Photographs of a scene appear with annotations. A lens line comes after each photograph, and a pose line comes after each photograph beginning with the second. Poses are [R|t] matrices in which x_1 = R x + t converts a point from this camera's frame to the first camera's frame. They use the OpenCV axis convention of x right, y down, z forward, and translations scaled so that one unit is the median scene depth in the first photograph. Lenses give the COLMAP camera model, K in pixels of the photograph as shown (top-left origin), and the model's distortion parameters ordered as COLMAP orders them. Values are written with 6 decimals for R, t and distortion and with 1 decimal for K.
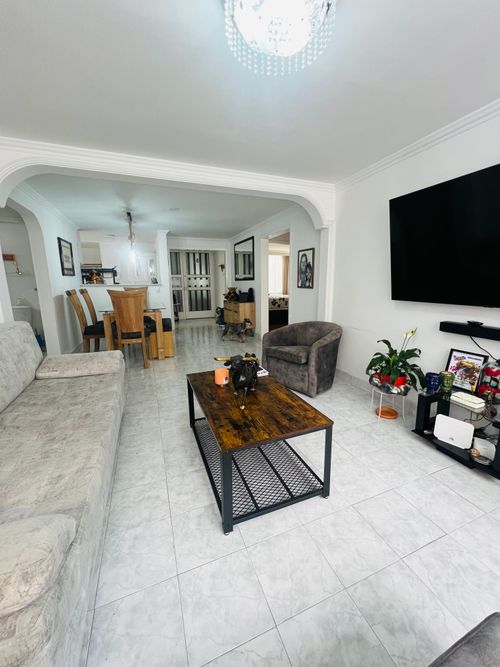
lens RADIAL K [[267.3, 0, 250.6], [0, 267.3, 333.0], [0, 0, 1]] dist [-0.001877, -0.000114]
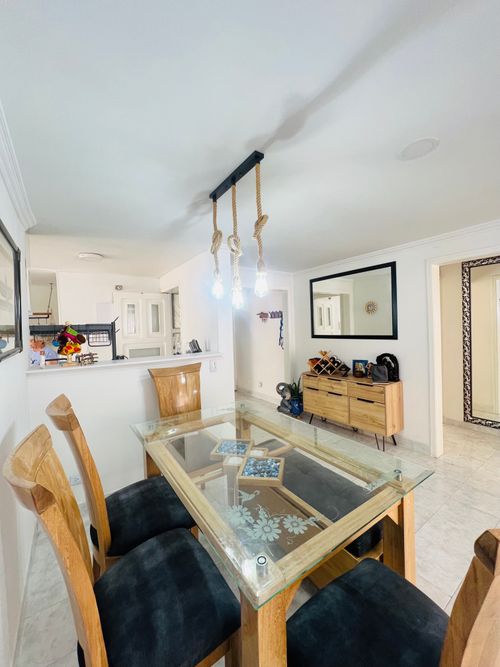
lens RADIAL K [[268.2, 0, 252.6], [0, 268.2, 332.3], [0, 0, 1]] dist [0.002965, 0.000423]
pose [[0.971340, -0.027231, 0.236129, -0.398079], [0.070806, 0.981464, -0.178085, -0.135792], [-0.226903, 0.189701, 0.955264, 0.545286]]
